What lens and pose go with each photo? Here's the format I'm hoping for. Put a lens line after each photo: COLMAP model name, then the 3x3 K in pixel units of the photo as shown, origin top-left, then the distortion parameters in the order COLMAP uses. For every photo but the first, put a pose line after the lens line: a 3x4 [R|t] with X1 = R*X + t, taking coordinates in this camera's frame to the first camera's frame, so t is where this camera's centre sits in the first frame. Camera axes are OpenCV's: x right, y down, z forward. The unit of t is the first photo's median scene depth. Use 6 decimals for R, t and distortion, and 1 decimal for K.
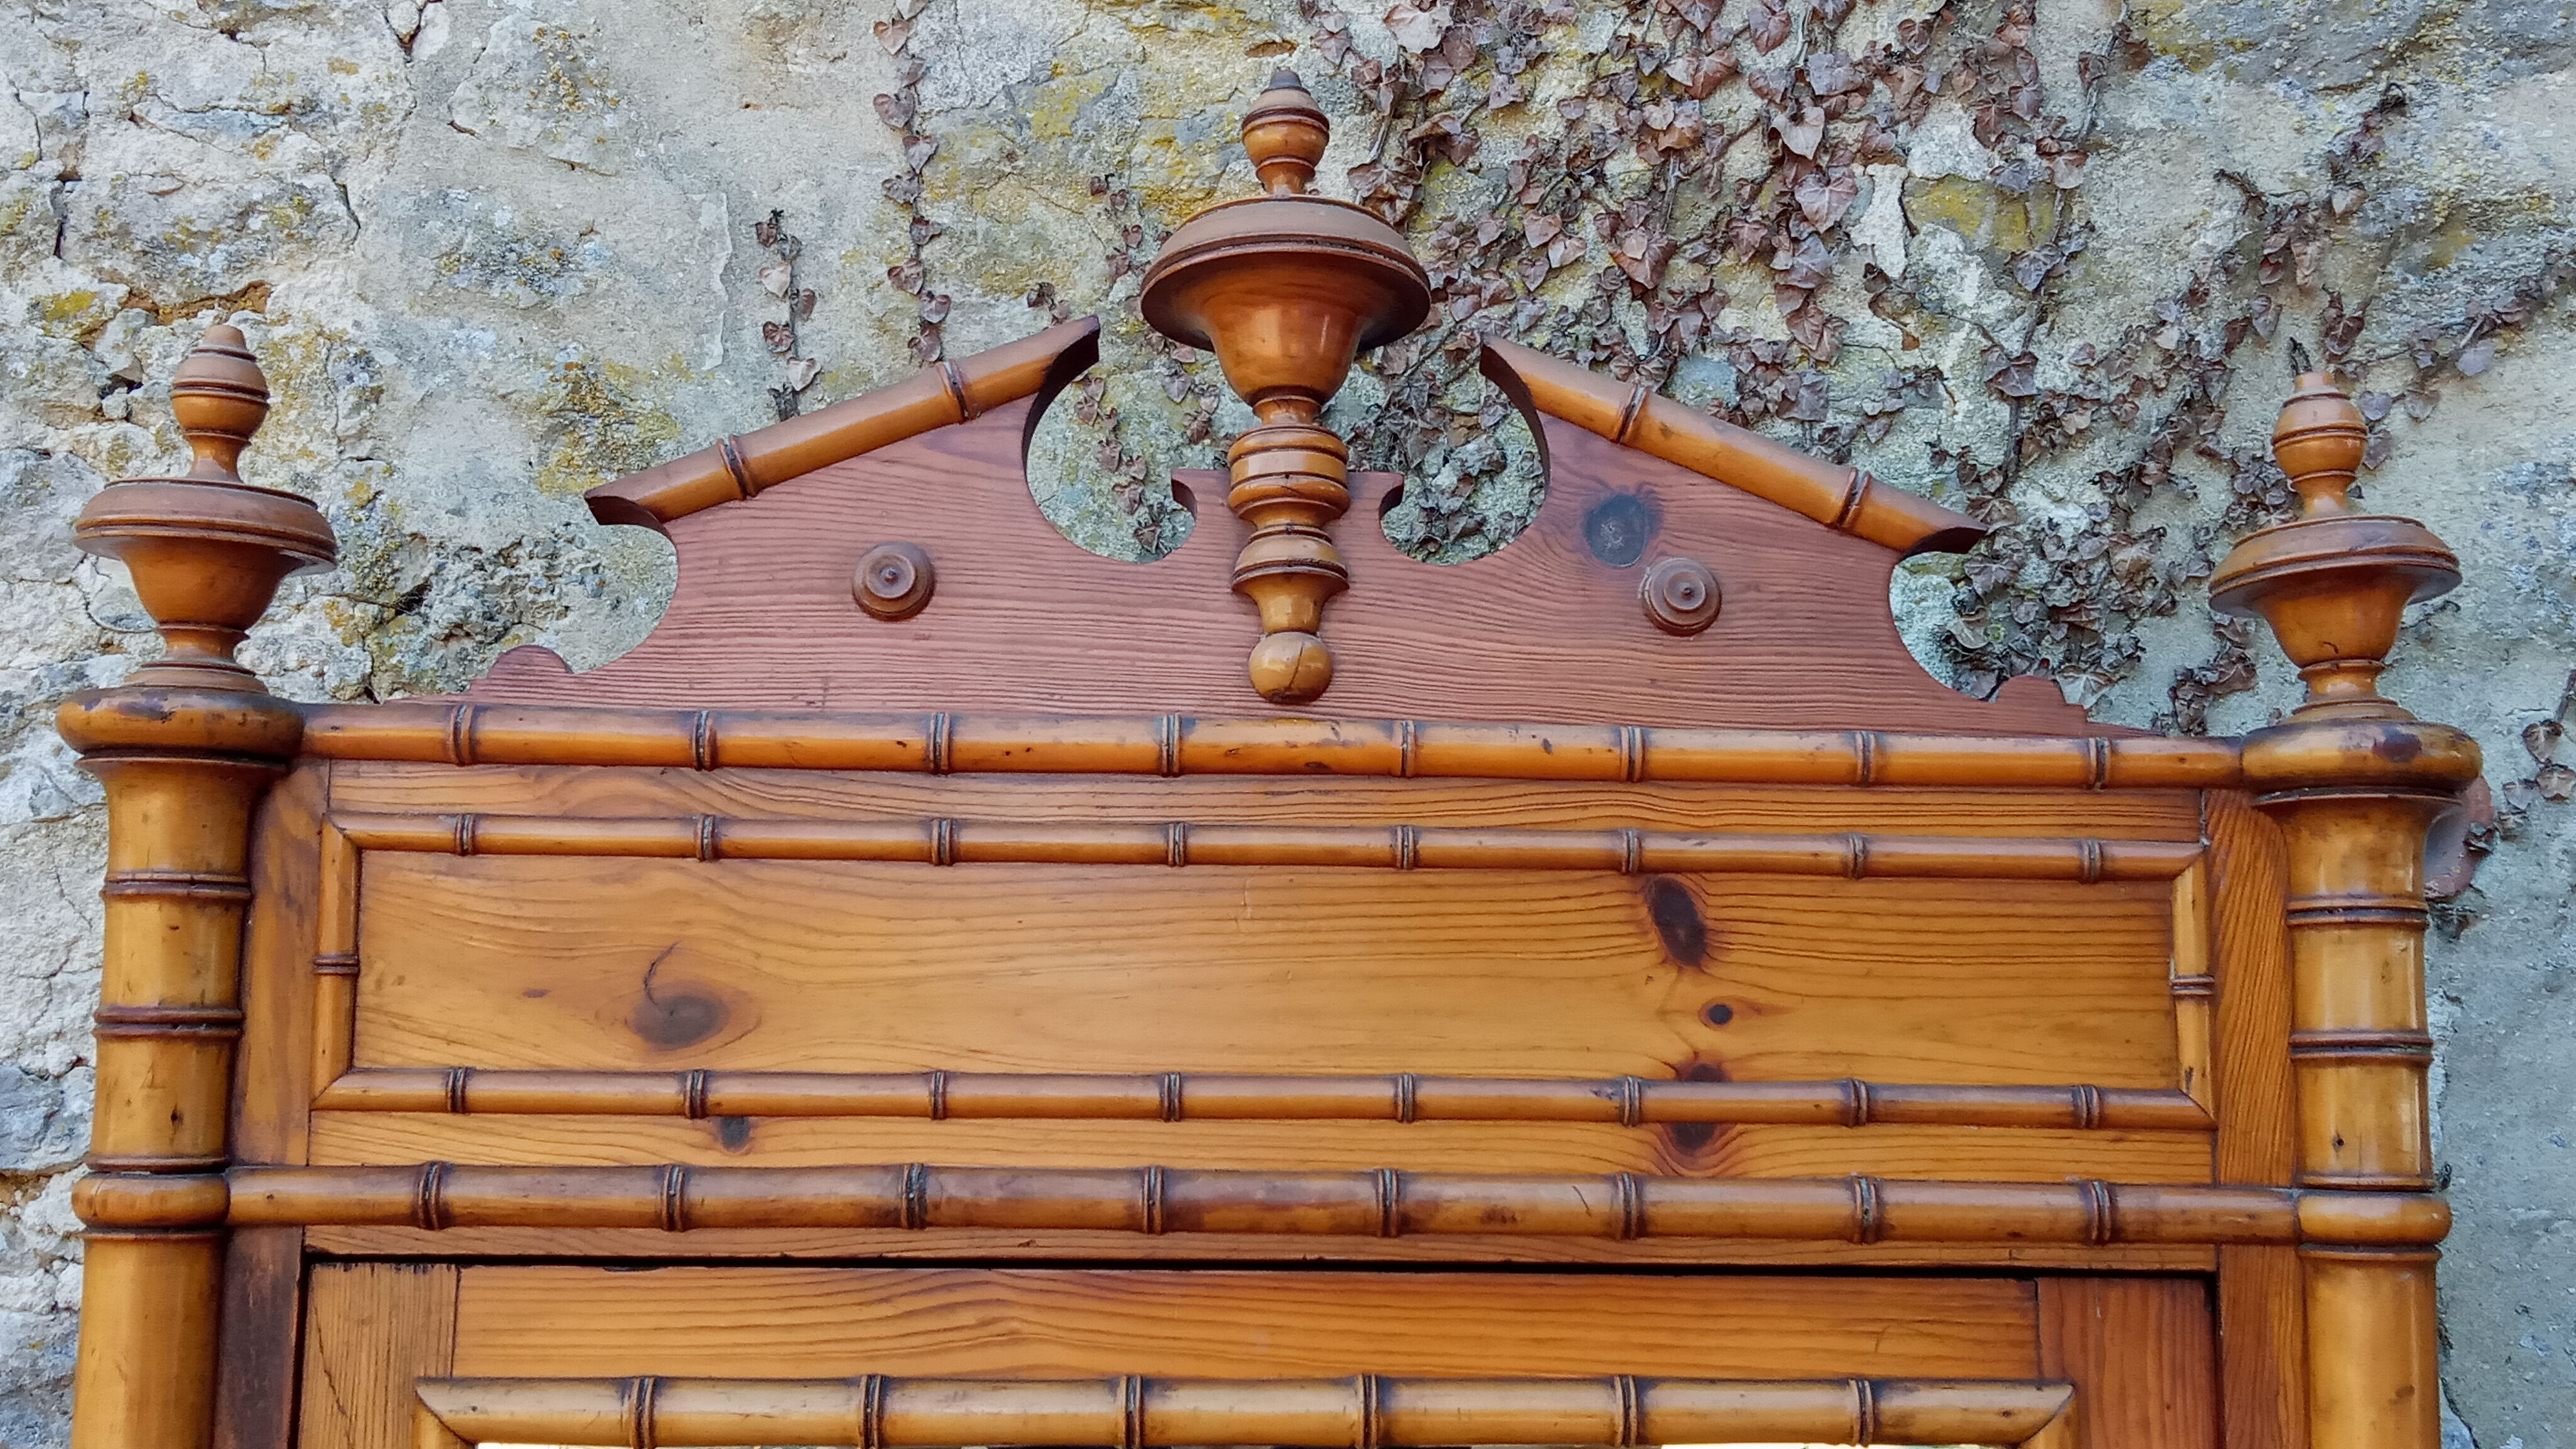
lens RADIAL K [[2789.7, 0, 1393.4], [0, 2789.7, 730.1], [0, 0, 1]] dist [0.109826, -0.326931]
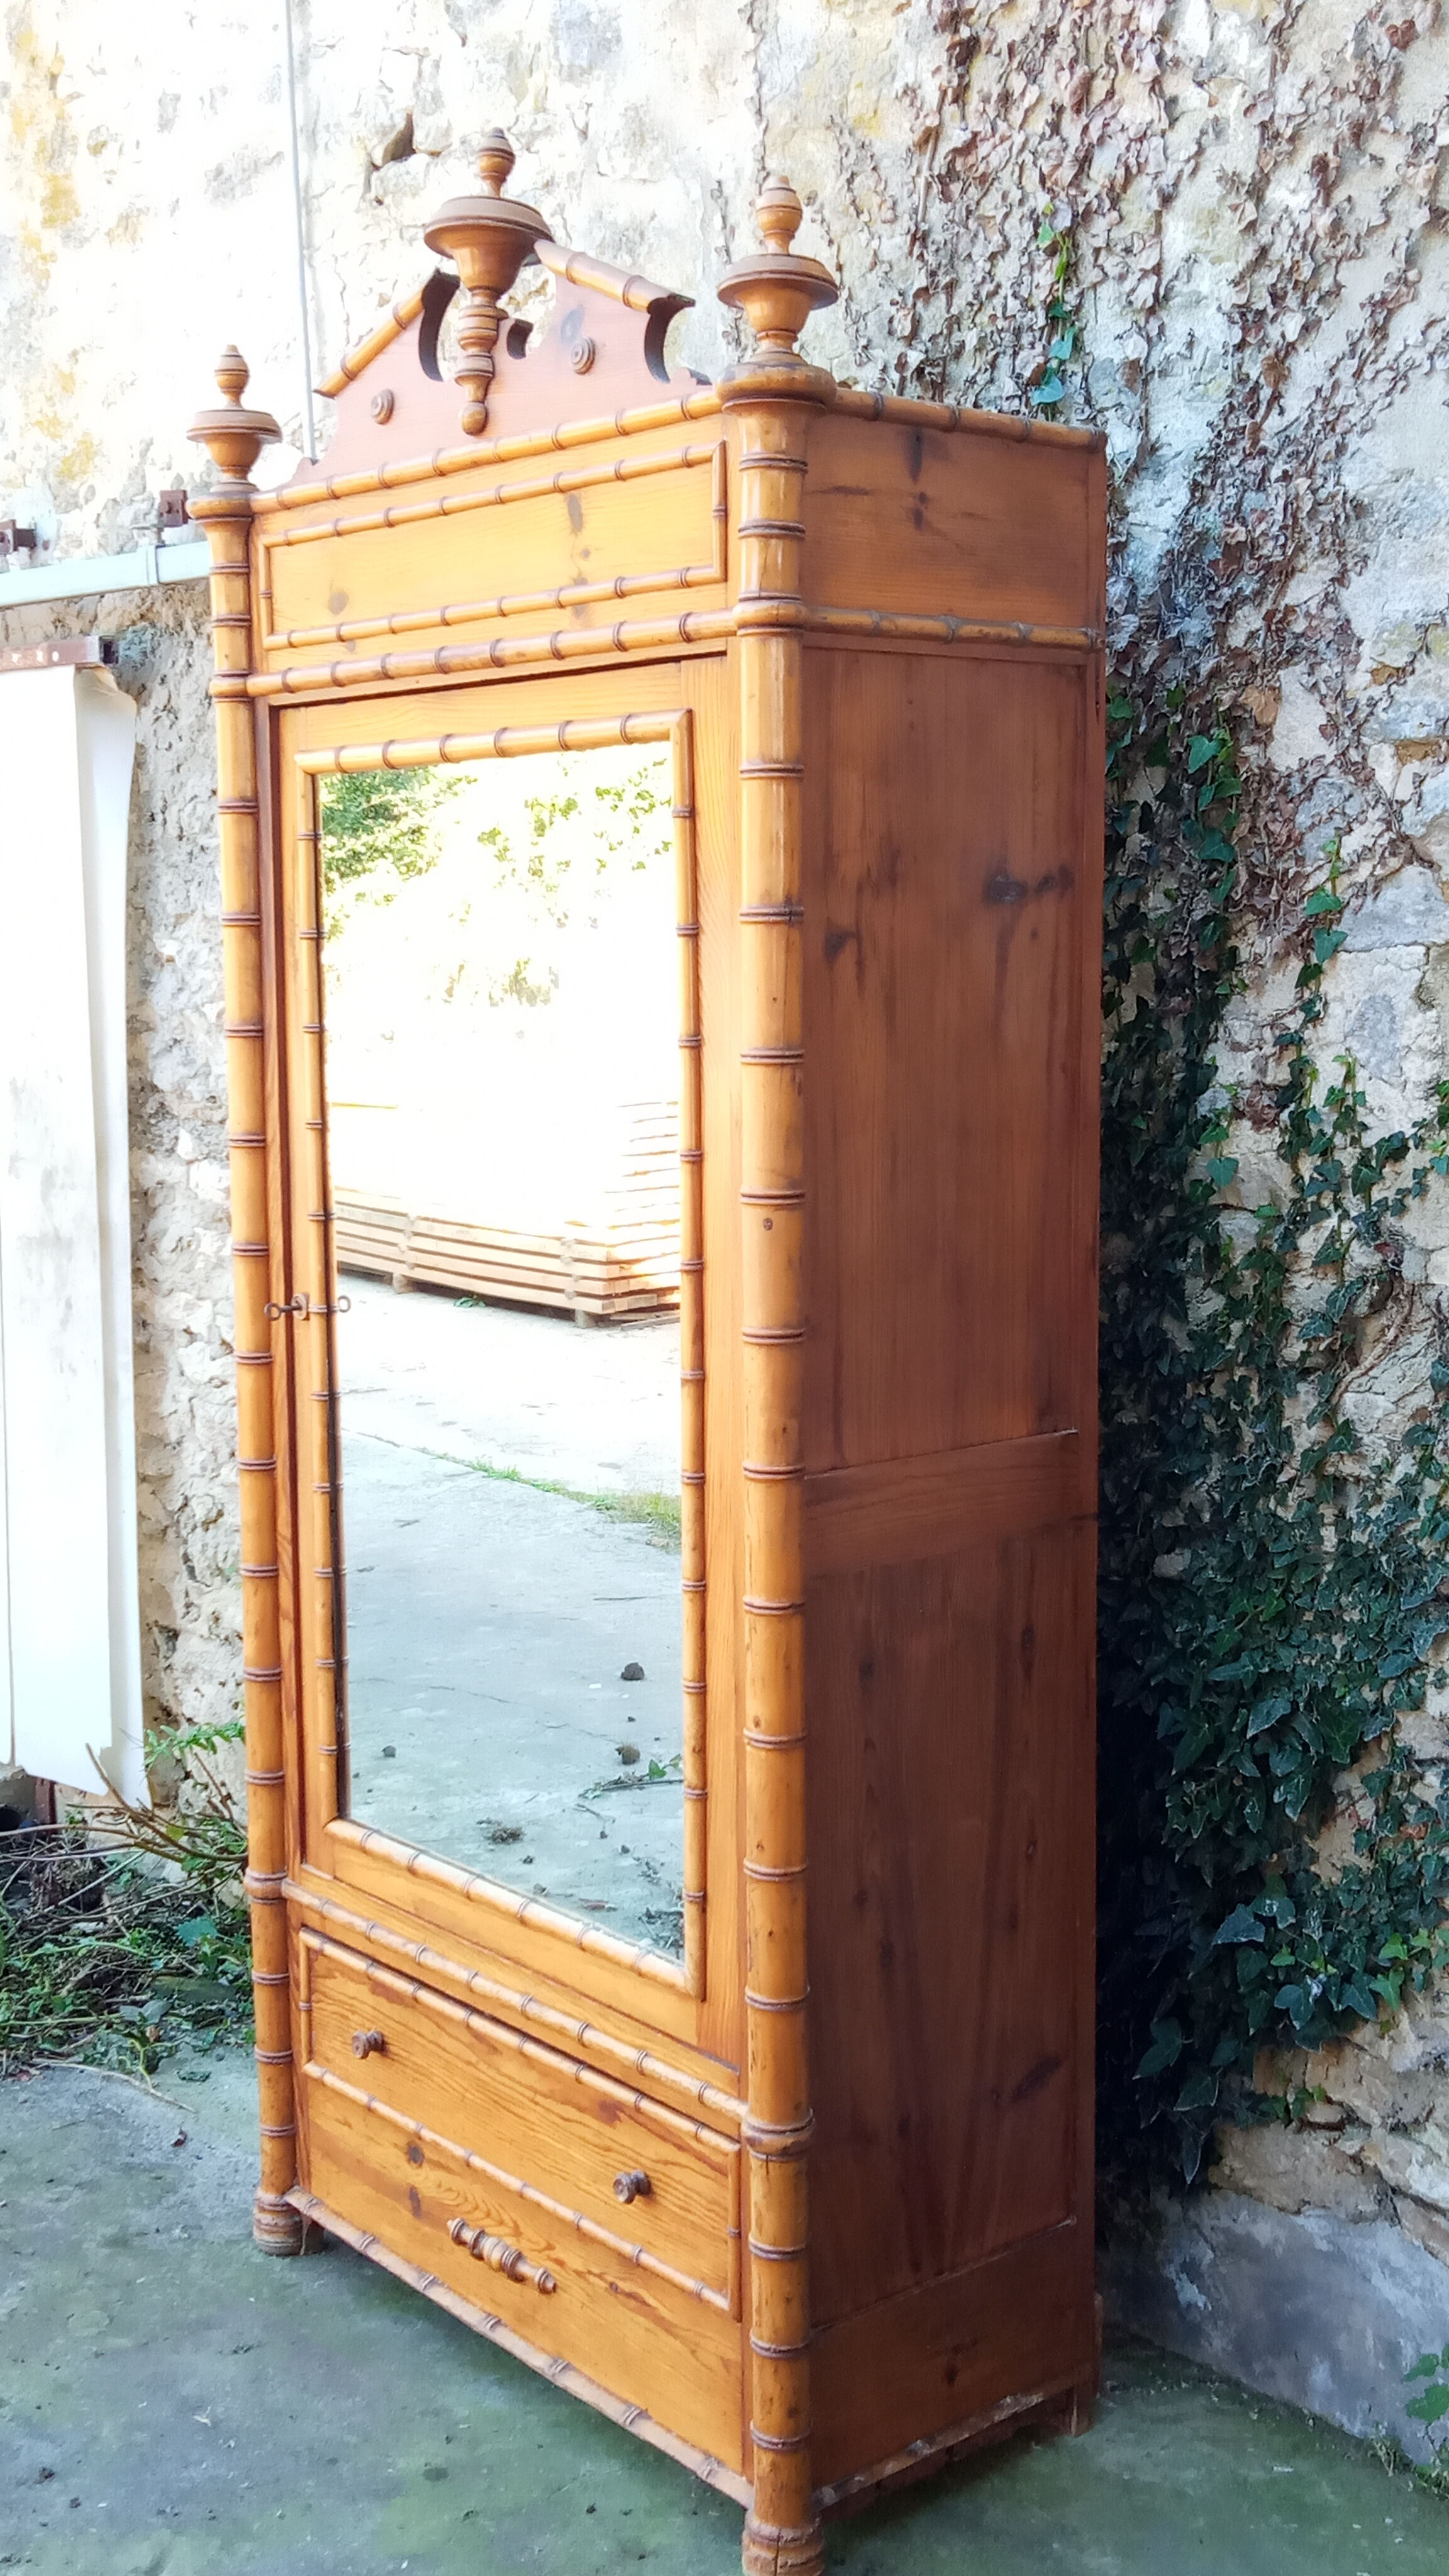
lens RADIAL K [[2830.2, 0, 762.1], [0, 2830.2, 1291.1], [0, 0, 1]] dist [0.023453, -0.014339]
pose [[0.620222, 0.085307, -0.779774, 2.002811], [0.110290, 0.974711, 0.194356, 0.250220], [0.776634, -0.206545, 0.595129, -0.340996]]
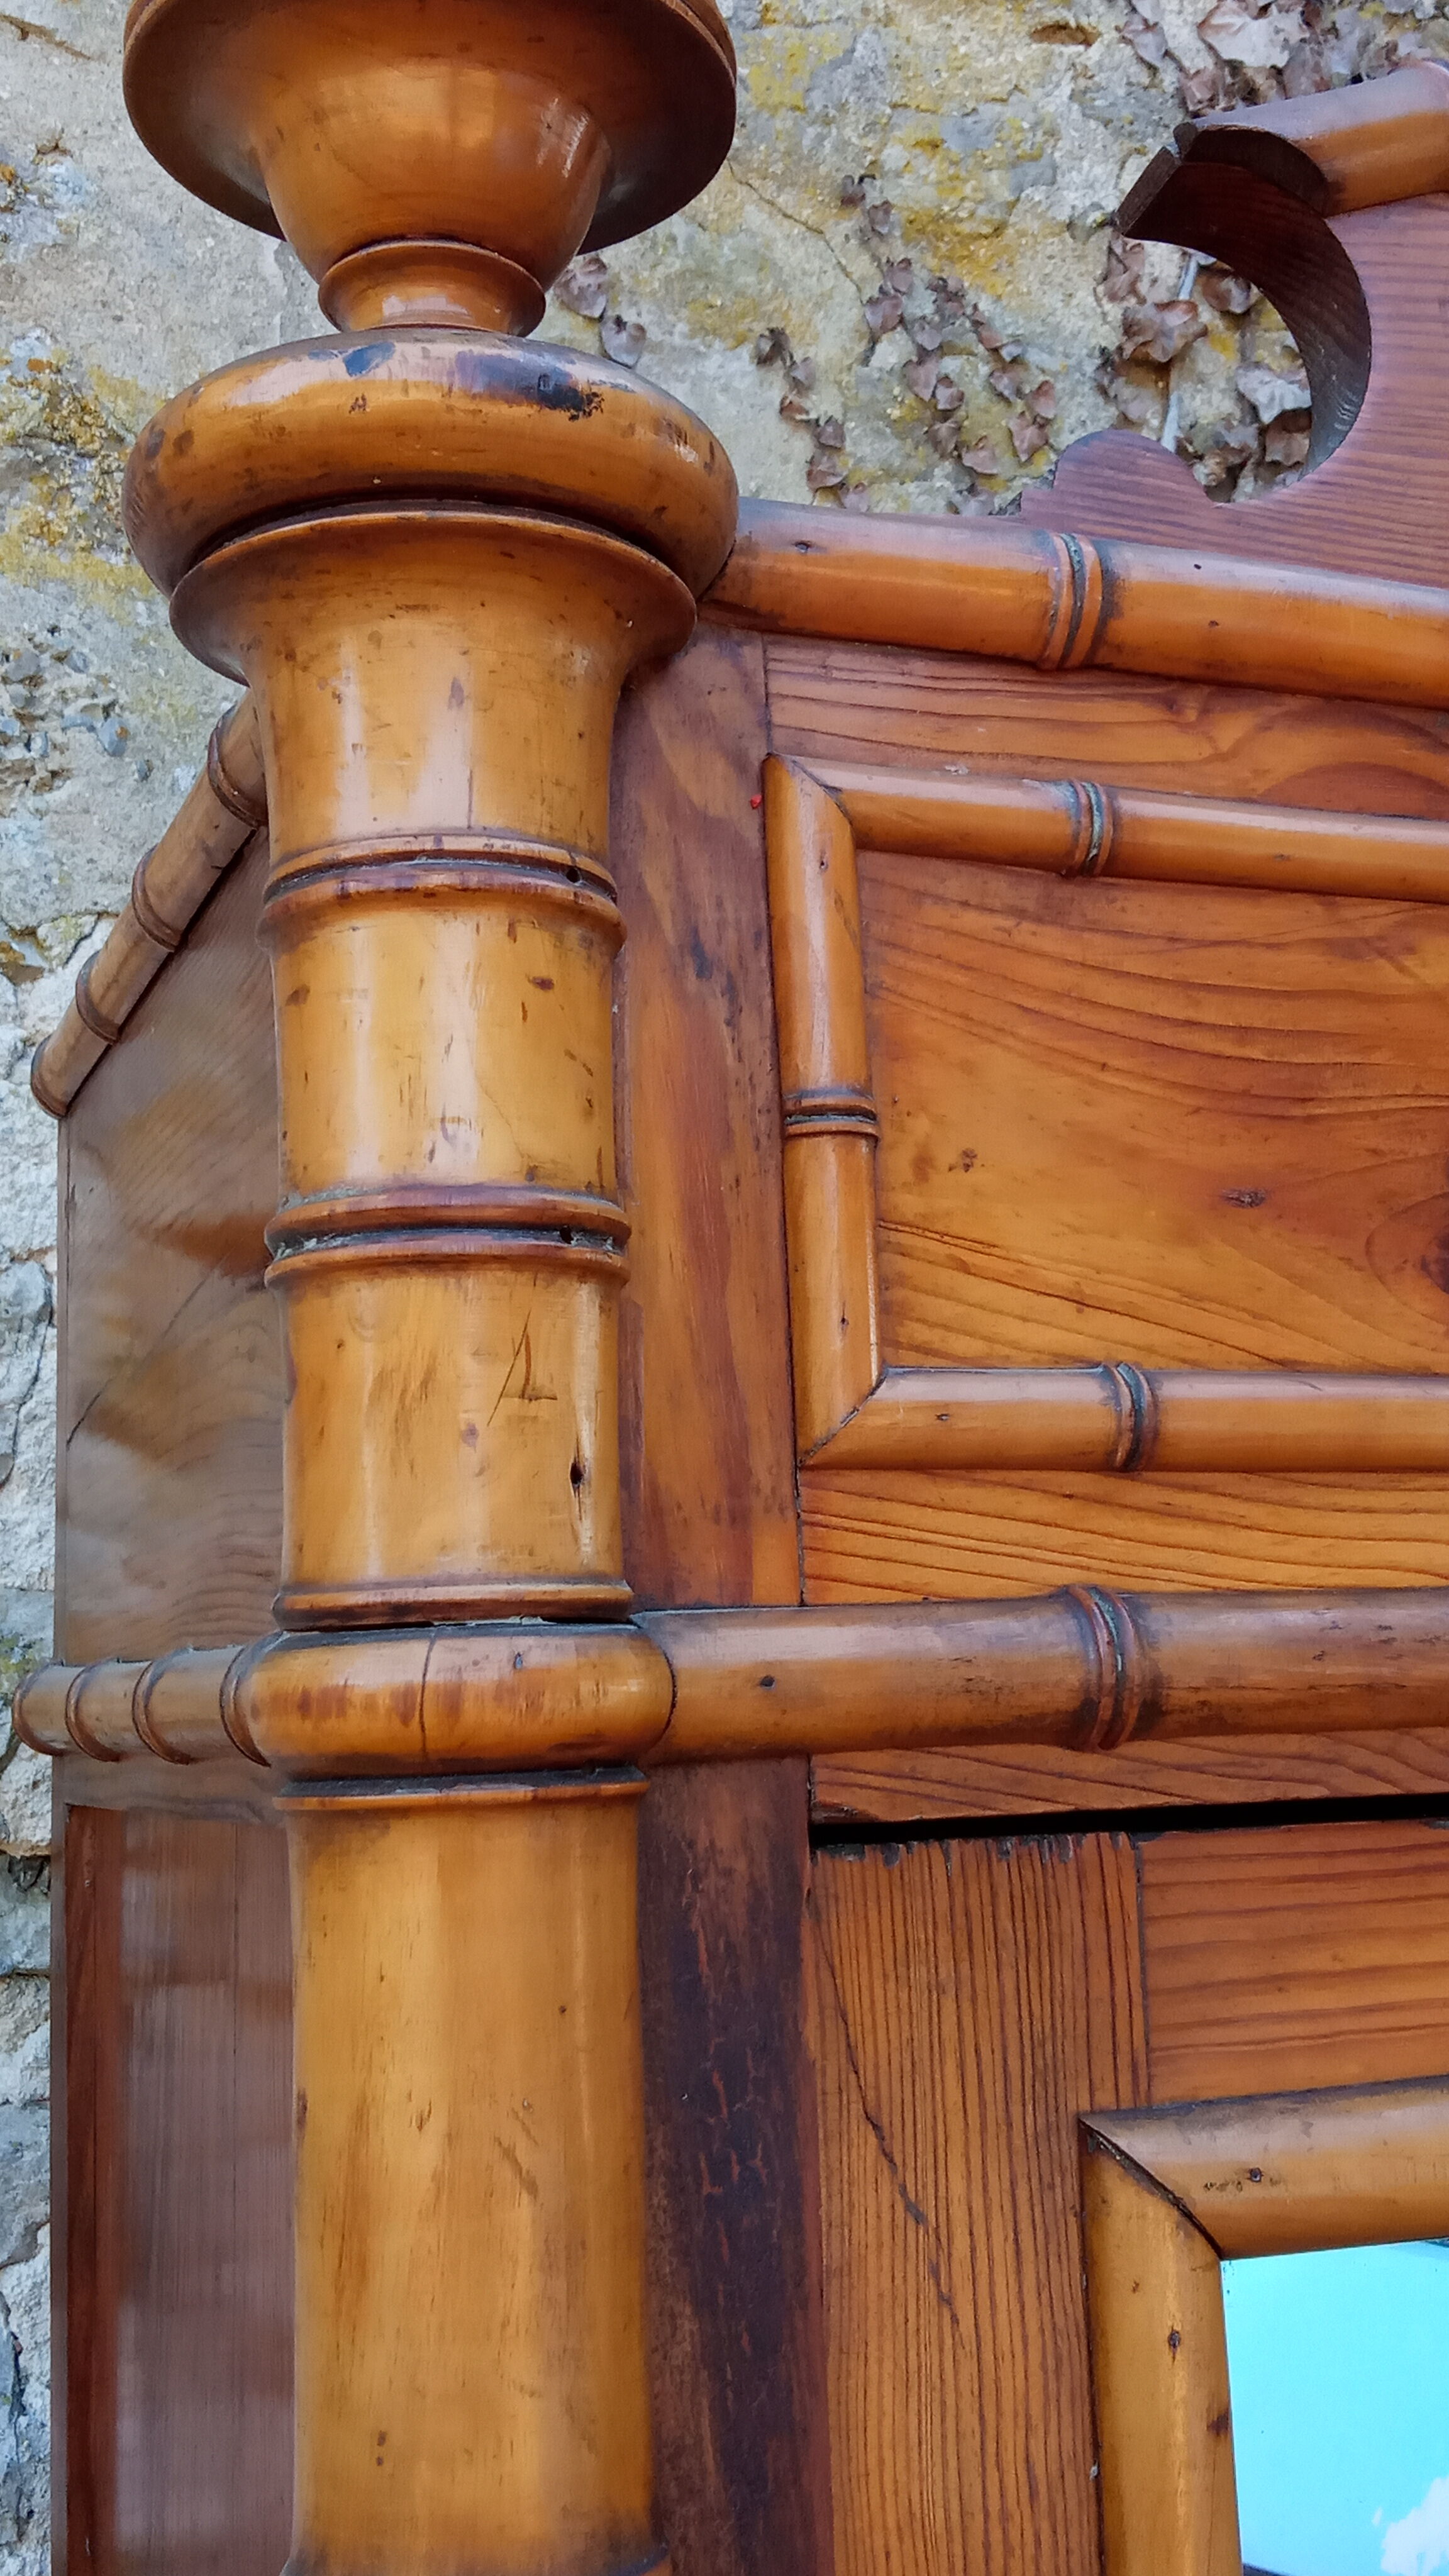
lens RADIAL K [[2830.2, 0, 762.1], [0, 2830.2, 1291.1], [0, 0, 1]] dist [0.023453, -0.014339]
pose [[0.942064, 0.003128, 0.335419, -0.518324], [0.009261, 0.999333, -0.035330, 0.122145], [-0.335306, 0.036389, 0.941406, 0.610765]]
